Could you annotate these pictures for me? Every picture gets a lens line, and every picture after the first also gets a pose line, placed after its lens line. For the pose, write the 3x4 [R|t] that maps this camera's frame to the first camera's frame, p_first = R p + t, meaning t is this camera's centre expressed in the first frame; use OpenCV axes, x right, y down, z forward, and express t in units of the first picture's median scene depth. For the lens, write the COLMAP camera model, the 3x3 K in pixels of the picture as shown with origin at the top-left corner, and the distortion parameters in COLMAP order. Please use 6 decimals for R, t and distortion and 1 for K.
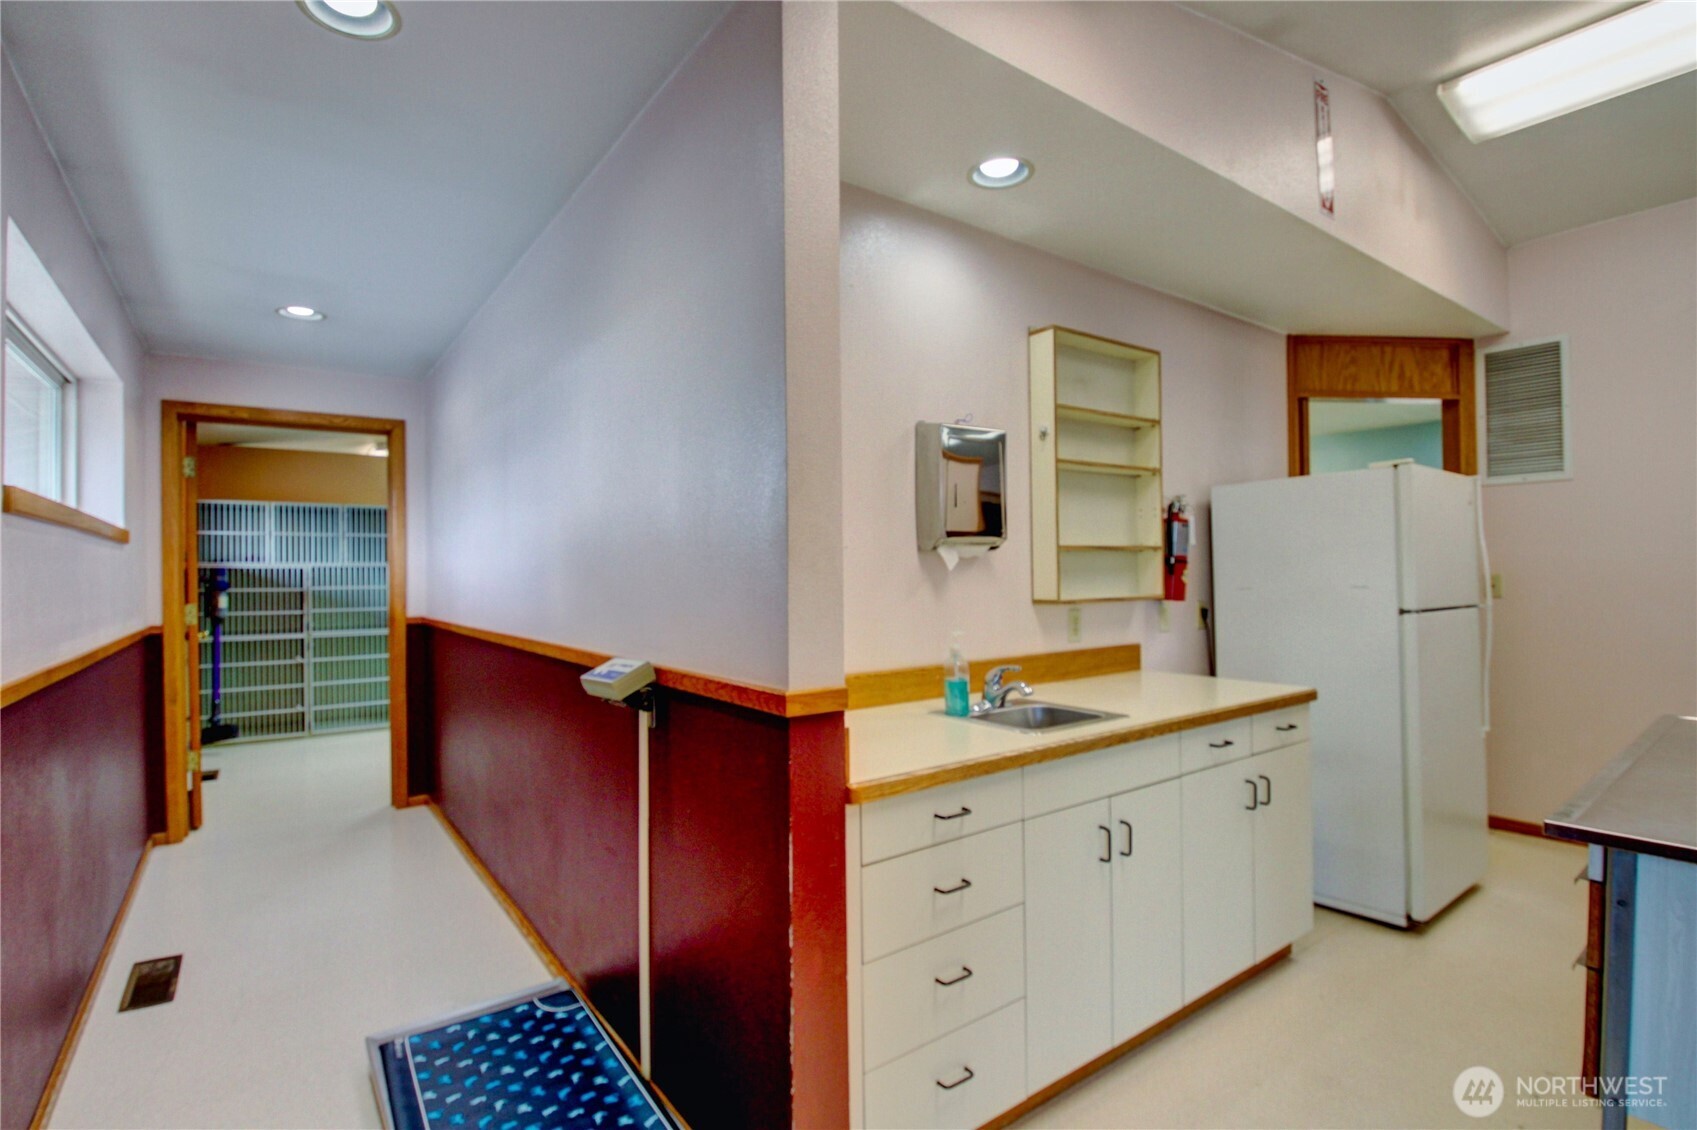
lens RADIAL K [[831.9, 0, 852.5], [0, 831.9, 573.5], [0, 0, 1]] dist [-0.022670, -0.000908]
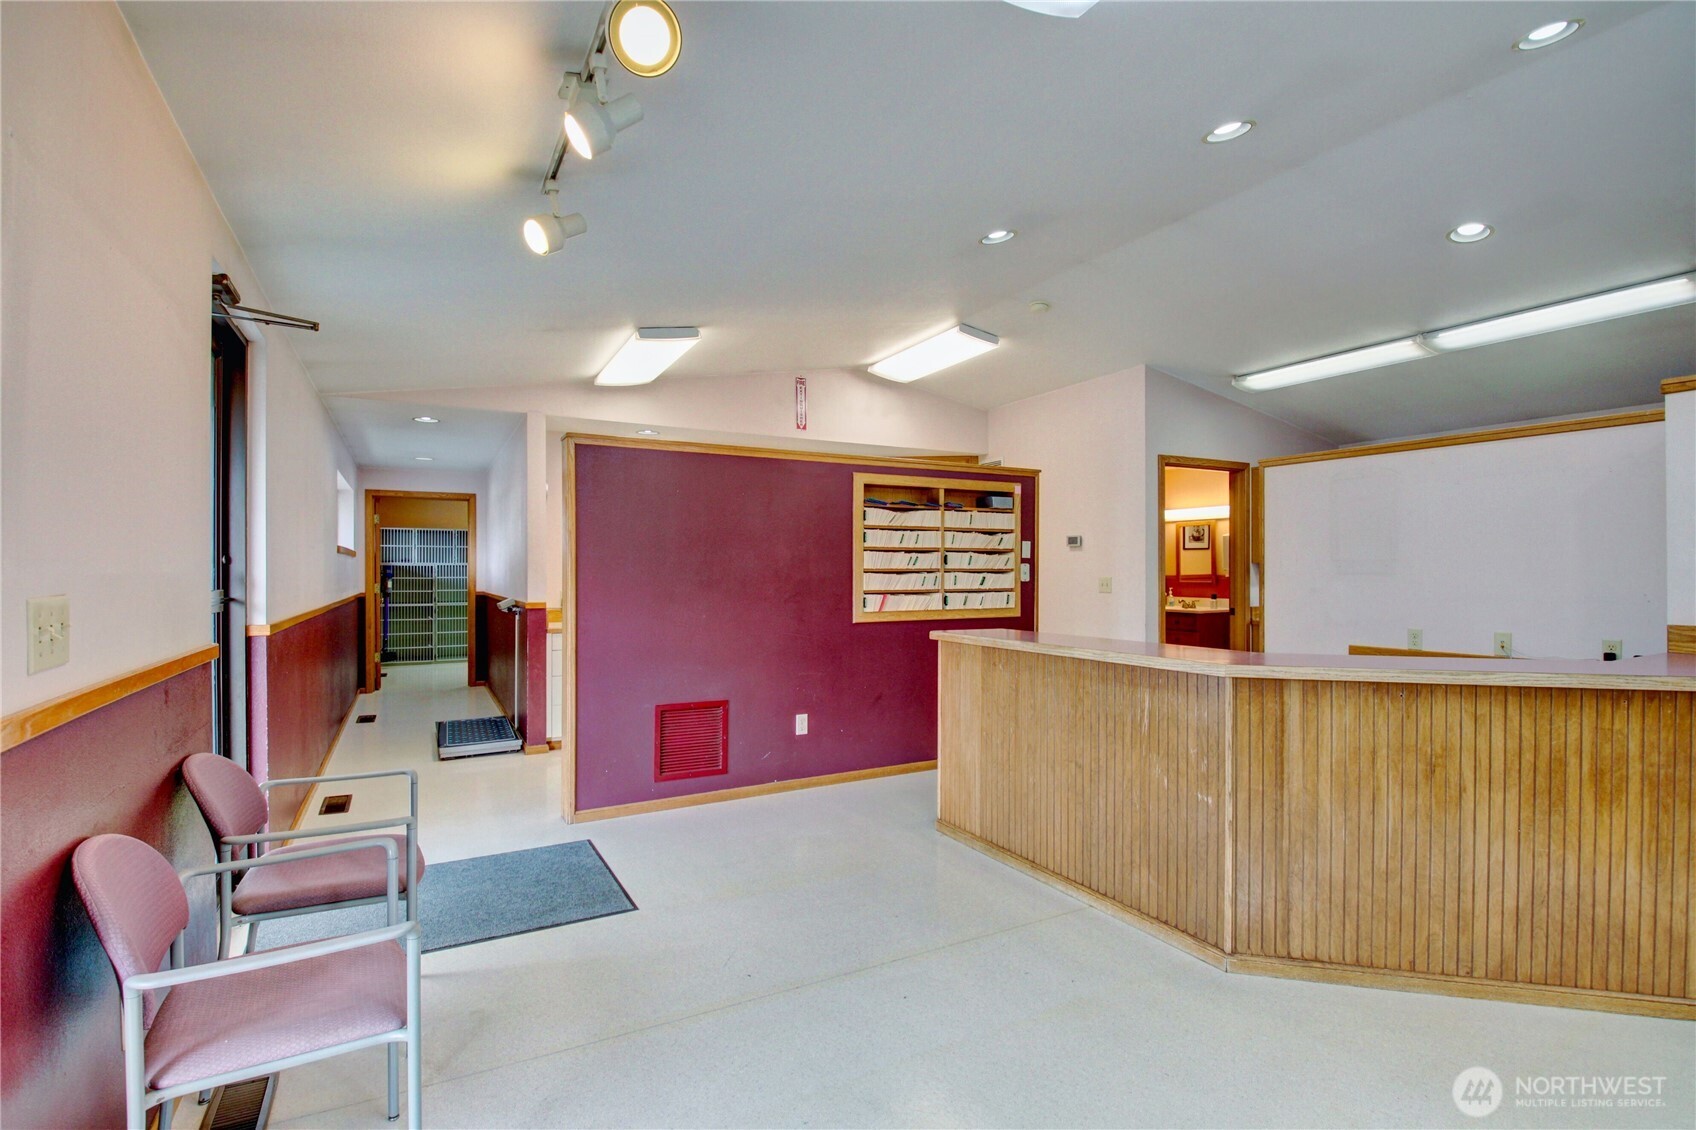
lens RADIAL K [[784.5, 0, 849.5], [0, 784.5, 572.6], [0, 0, 1]] dist [-0.030629, -0.006091]
pose [[0.993473, 0.009535, -0.113668, 0.546339], [-0.009456, 0.999955, 0.001233, -0.003980], [0.113674, -0.000150, 0.993518, -0.734187]]
